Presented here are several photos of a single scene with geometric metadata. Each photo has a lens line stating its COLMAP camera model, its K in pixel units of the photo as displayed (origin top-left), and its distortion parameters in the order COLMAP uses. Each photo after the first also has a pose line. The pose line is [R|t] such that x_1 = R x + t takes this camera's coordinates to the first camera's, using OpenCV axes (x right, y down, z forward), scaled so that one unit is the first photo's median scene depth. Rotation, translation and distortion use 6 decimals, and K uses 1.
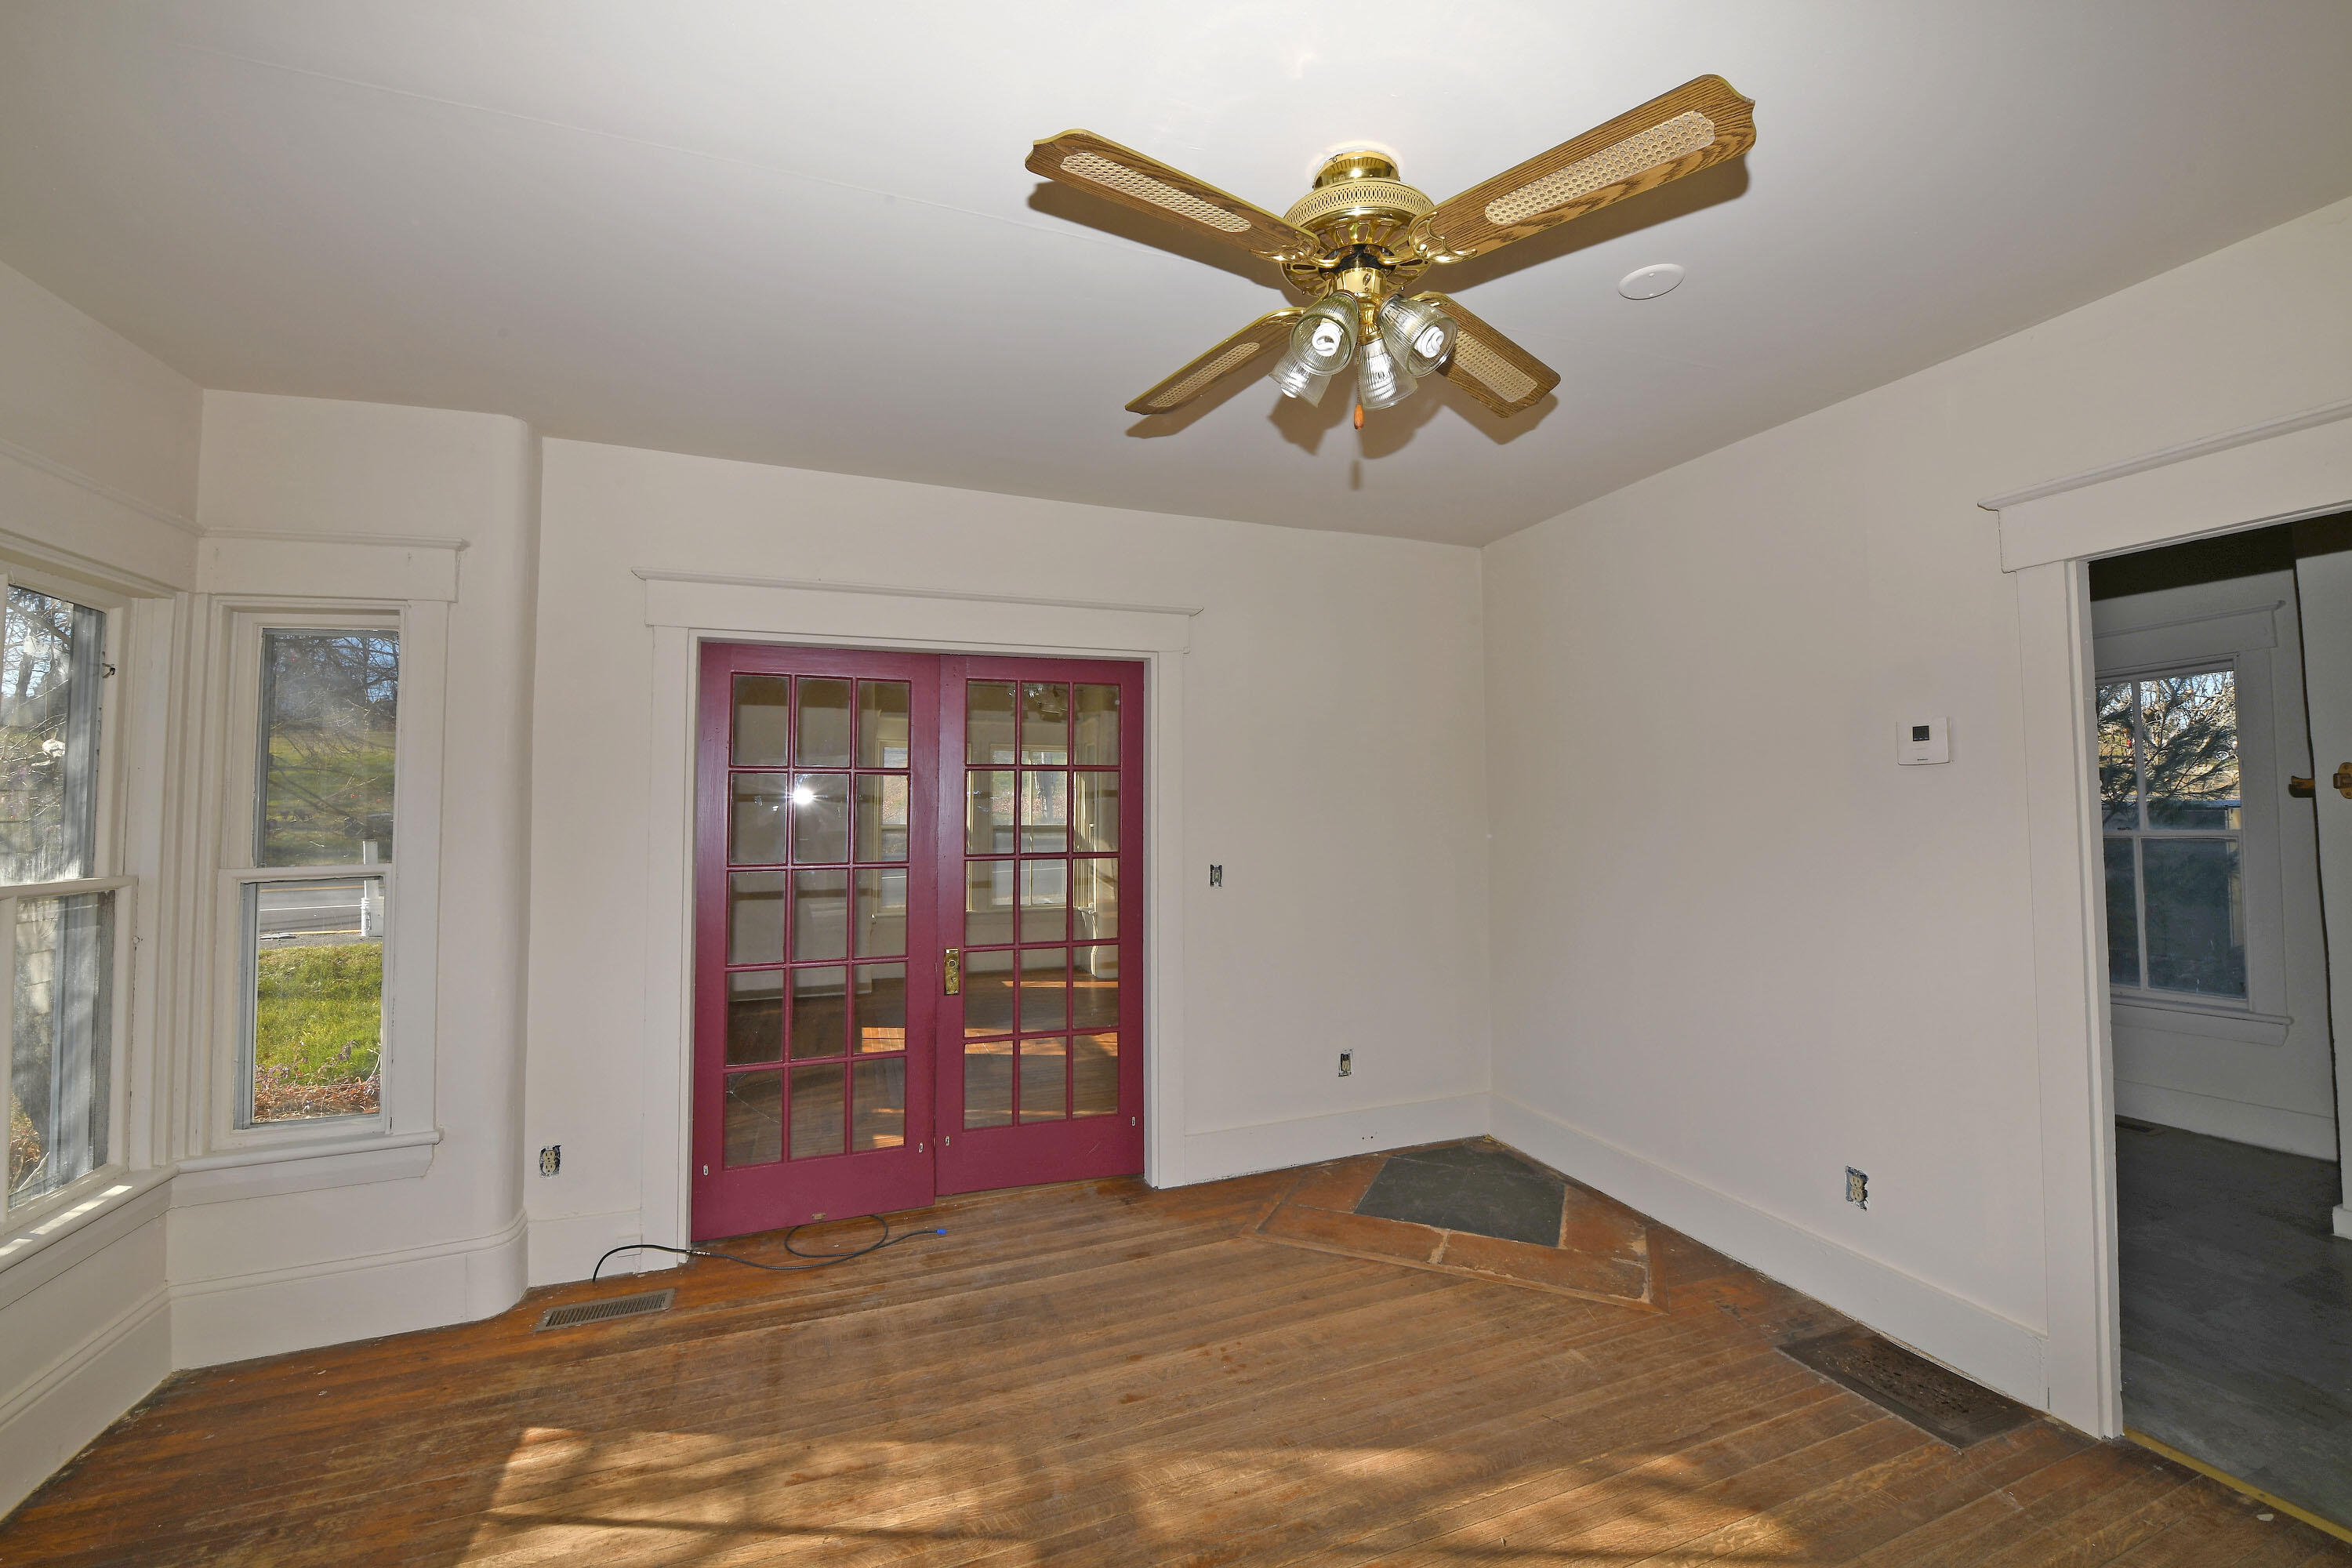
lens RADIAL K [[938.3, 0, 1175.9], [0, 938.3, 774.3], [0, 0, 1]] dist [-0.017120, -0.002132]
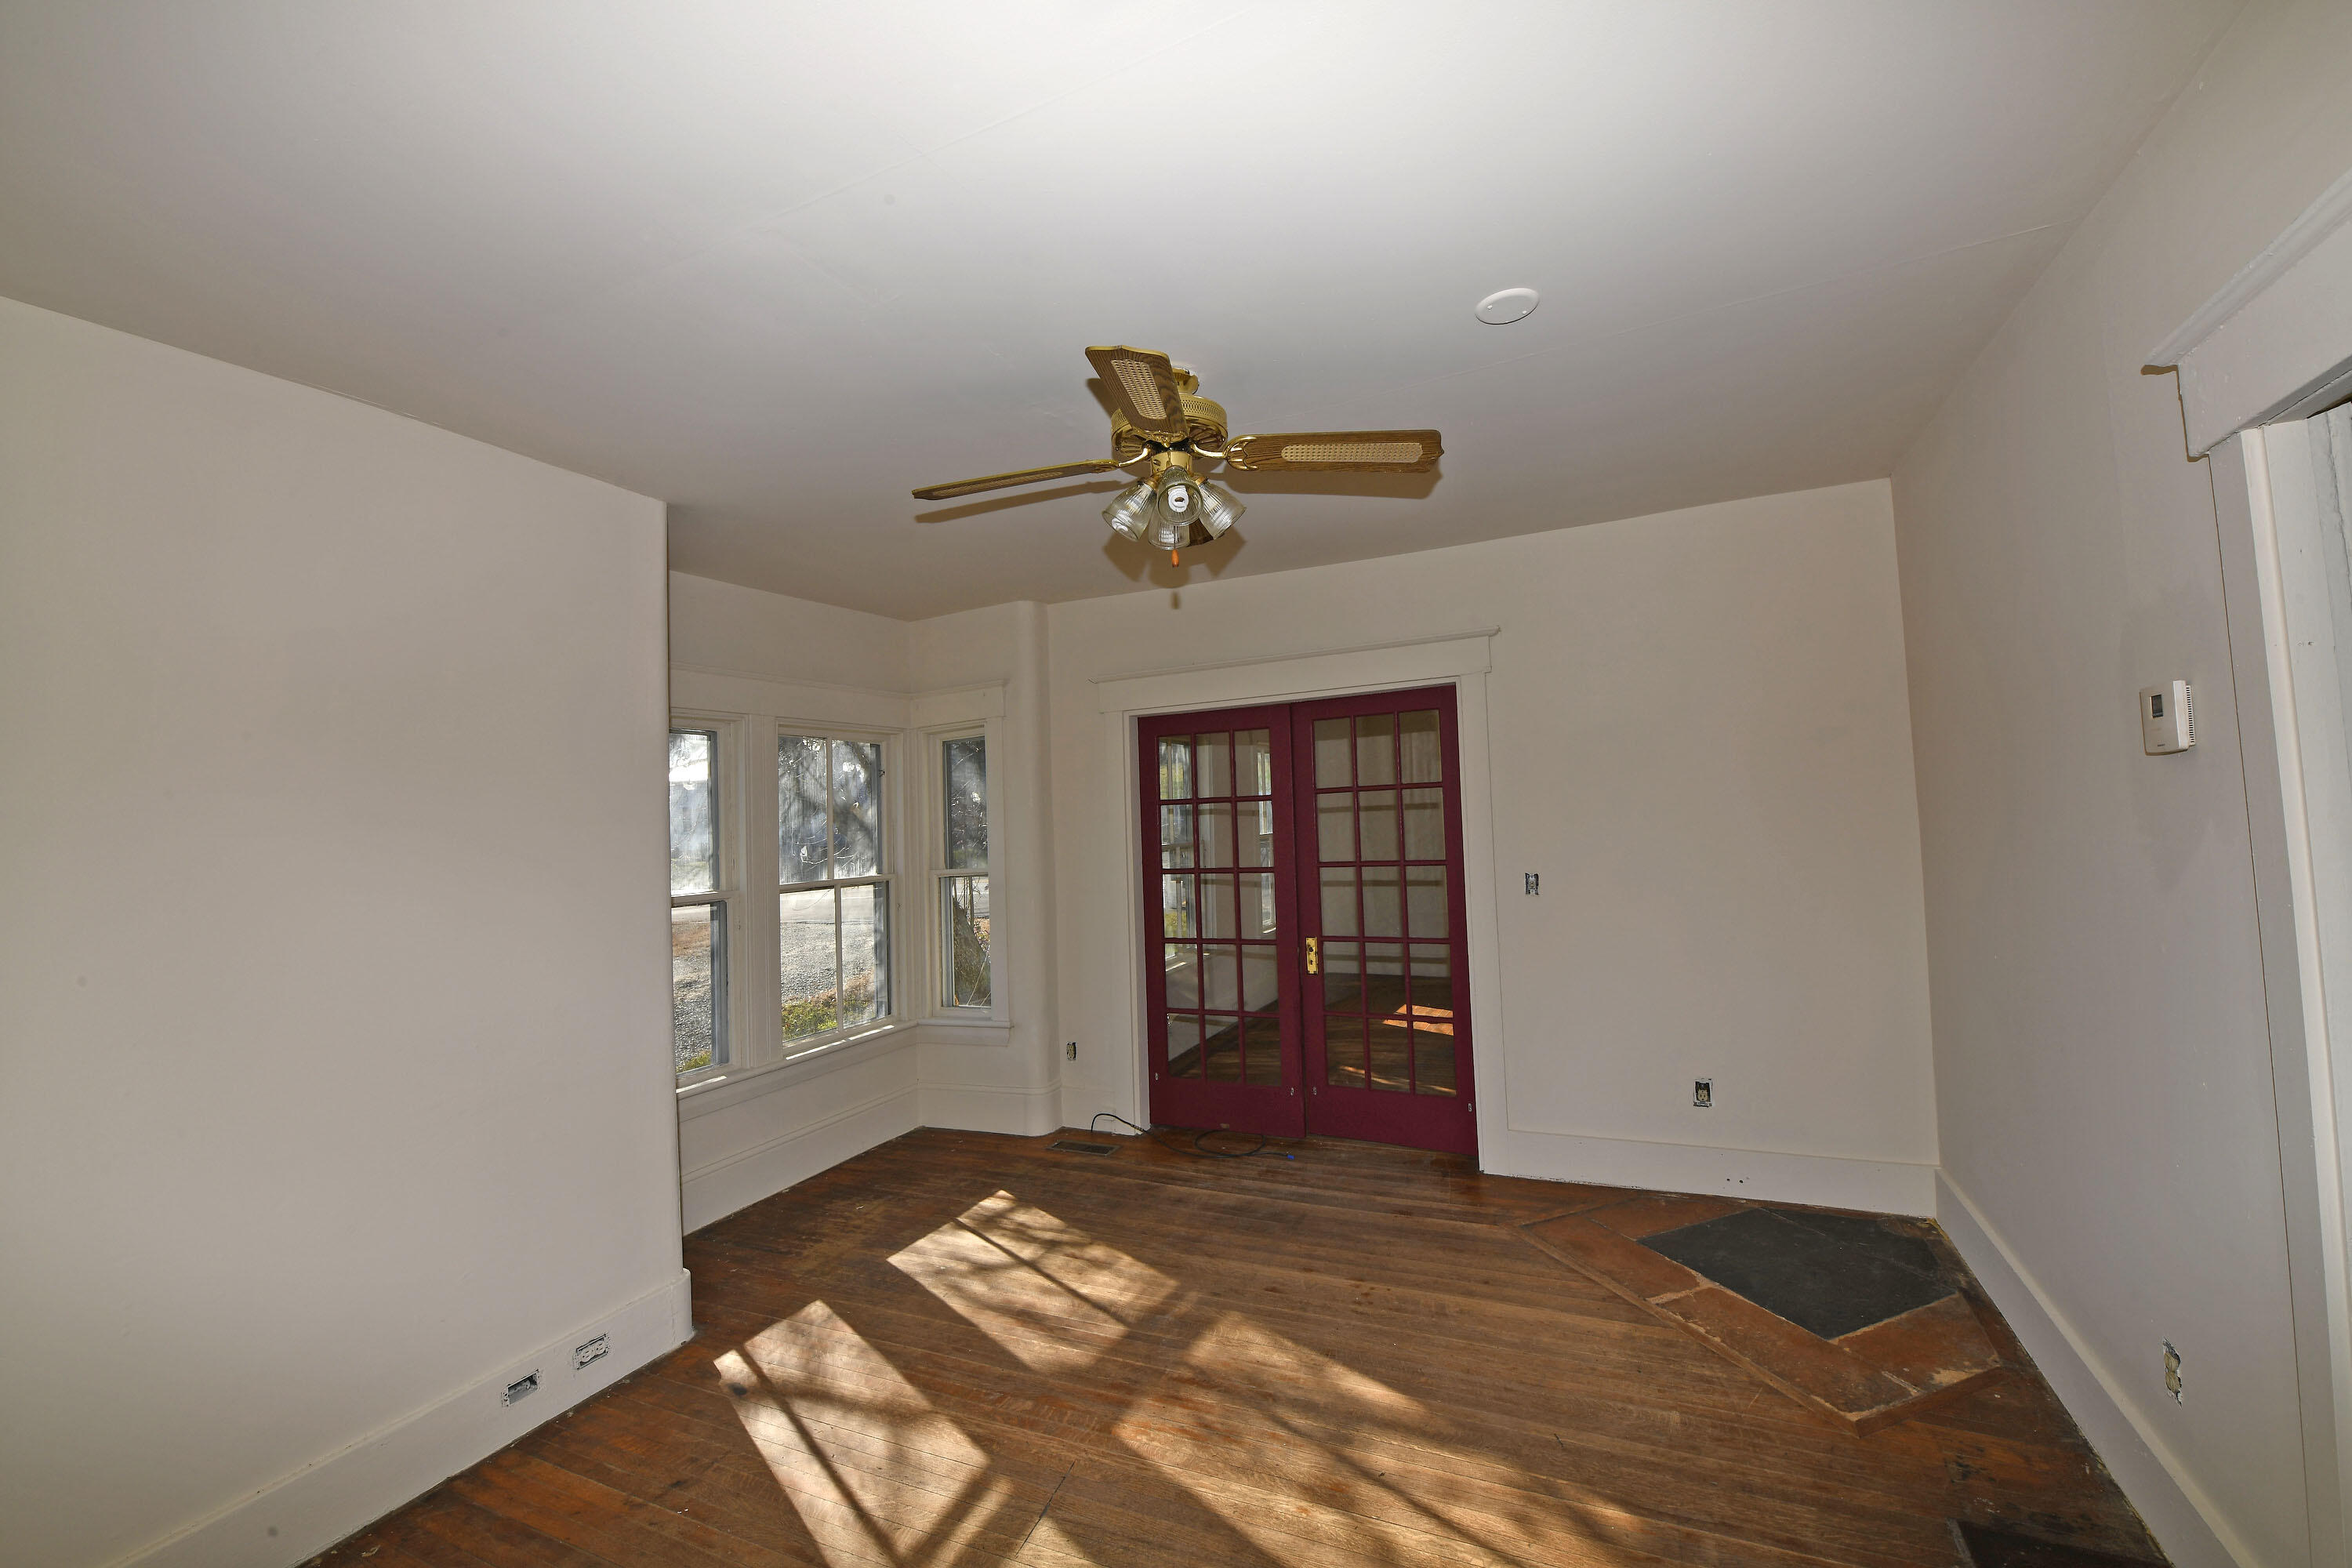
lens RADIAL K [[938.3, 0, 1189.4], [0, 938.3, 770.3], [0, 0, 1]] dist [-0.017120, -0.002132]
pose [[0.693230, -0.060153, -0.718201, 0.753286], [0.066934, 0.997578, -0.018946, -0.031086], [0.717601, -0.034938, 0.695577, 0.031980]]
